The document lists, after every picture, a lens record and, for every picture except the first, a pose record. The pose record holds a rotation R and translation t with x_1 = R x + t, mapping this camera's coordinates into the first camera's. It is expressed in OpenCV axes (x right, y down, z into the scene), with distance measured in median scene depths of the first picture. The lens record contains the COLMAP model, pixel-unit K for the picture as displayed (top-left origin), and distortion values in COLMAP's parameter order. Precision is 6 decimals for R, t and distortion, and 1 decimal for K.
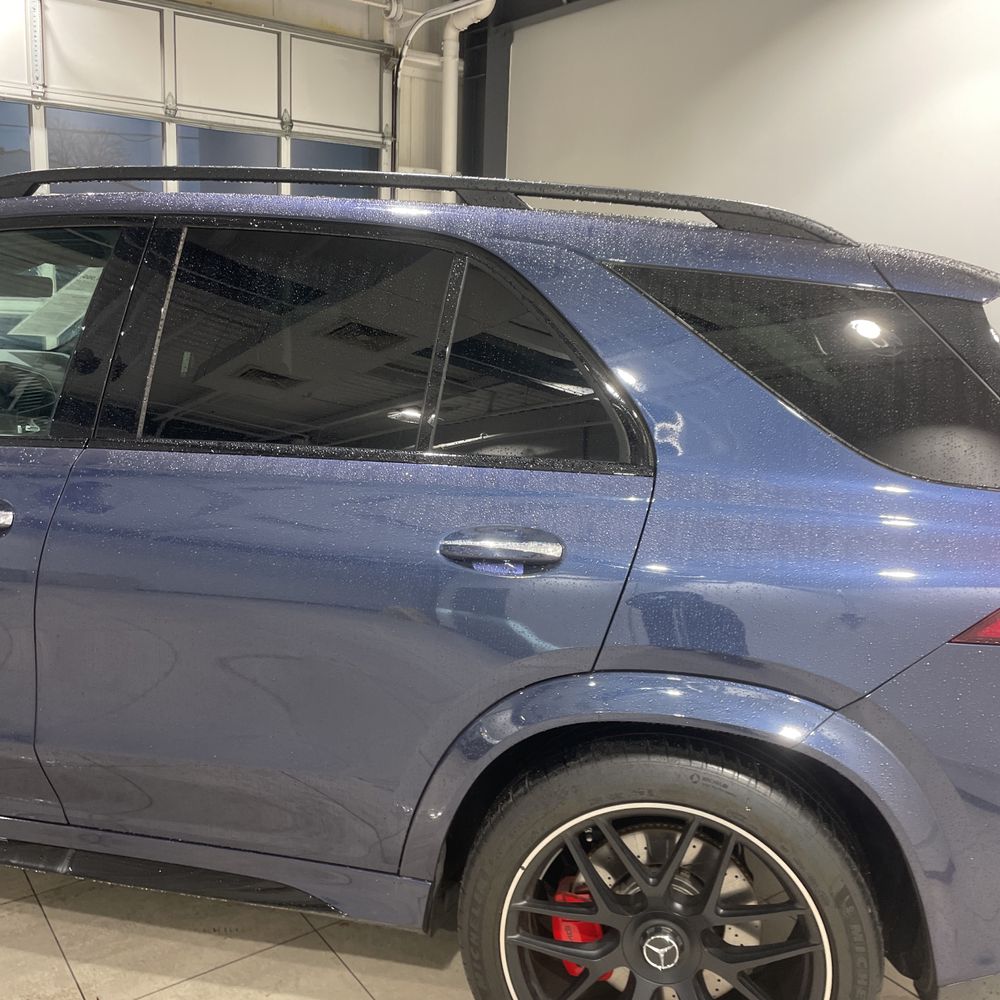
lens RADIAL K [[1026.0, 0, 505.1], [0, 1026.0, 501.3], [0, 0, 1]] dist [0.103056, -0.146240]
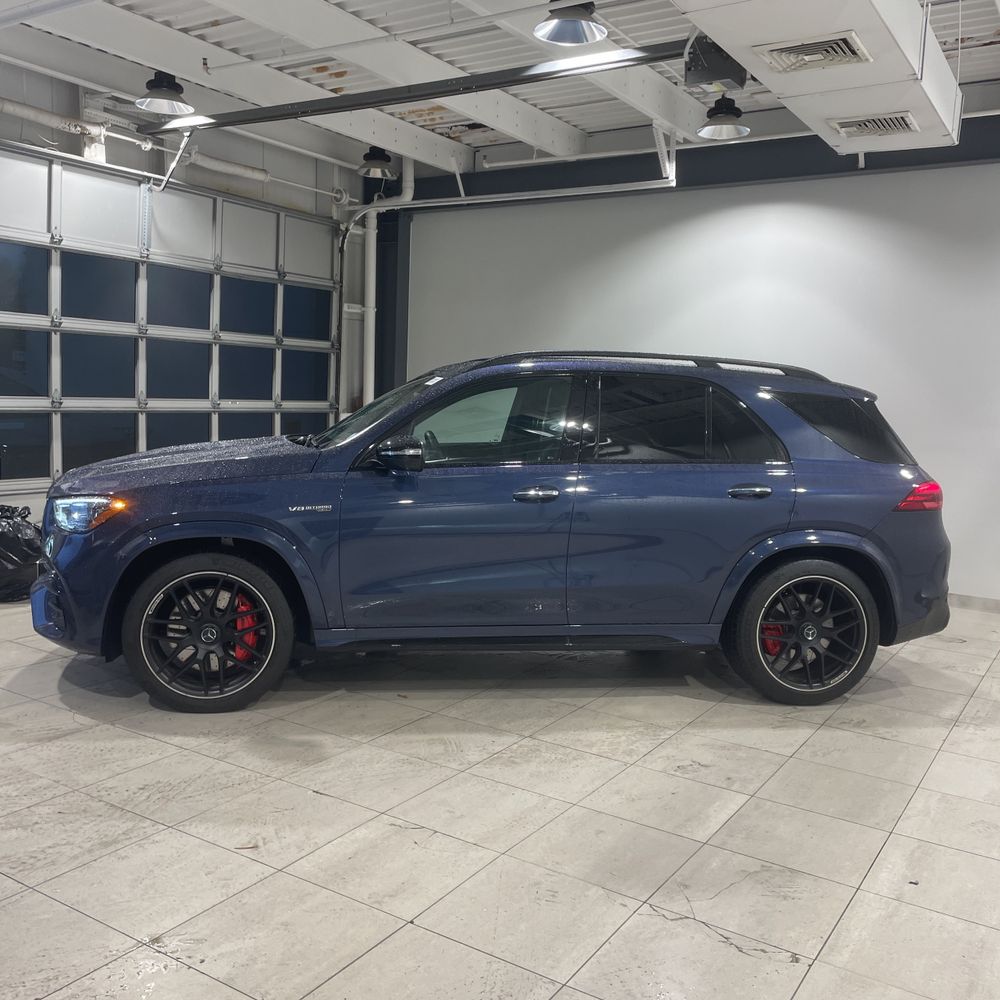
lens RADIAL K [[1026.0, 0, 505.1], [0, 1026.0, 501.3], [0, 0, 1]] dist [0.103056, -0.146240]
pose [[0.927080, -0.049037, 0.371643, -1.578247], [0.079979, 0.994454, -0.068298, 0.202793], [-0.366233, 0.093041, 0.925860, -1.264471]]
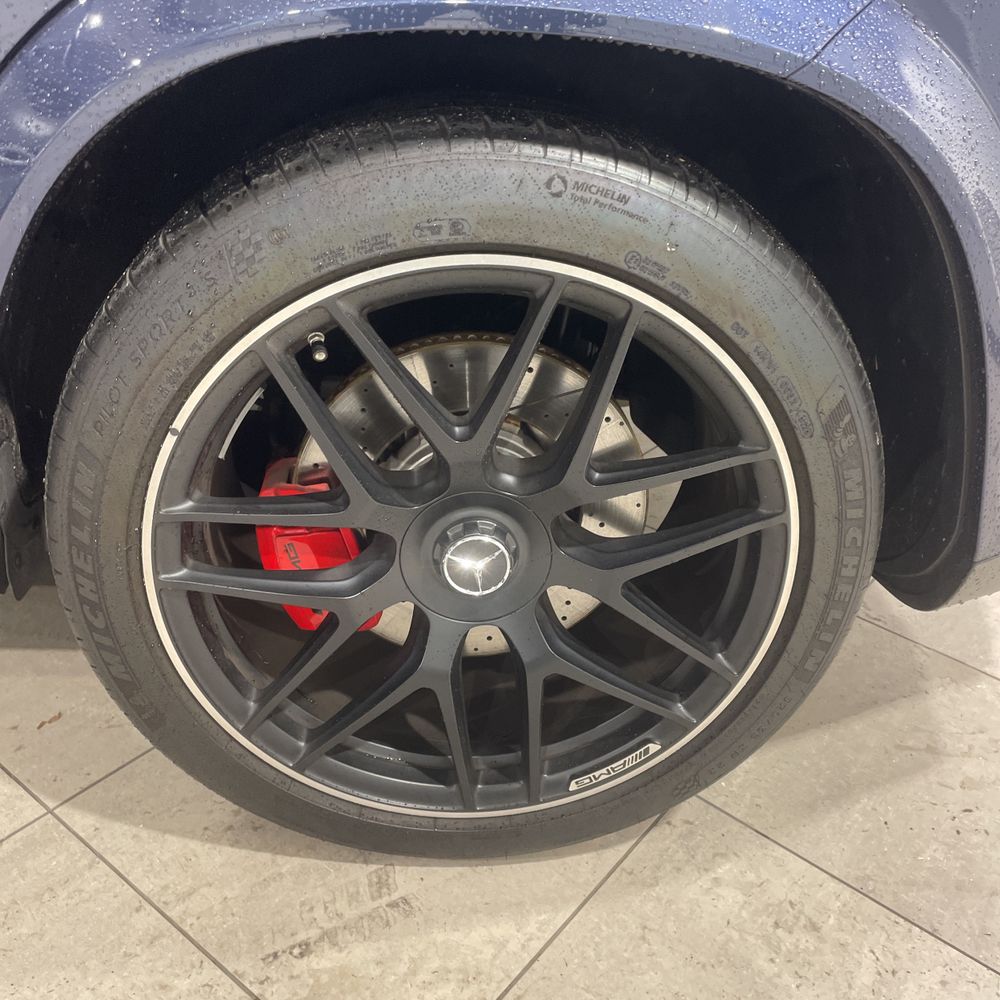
lens RADIAL K [[1026.0, 0, 505.1], [0, 1026.0, 501.3], [0, 0, 1]] dist [0.103056, -0.146240]
pose [[0.963915, -0.098672, 0.247248, 0.040210], [0.016179, 0.948767, 0.315561, 0.238115], [-0.265718, -0.300173, 0.916128, 0.531708]]
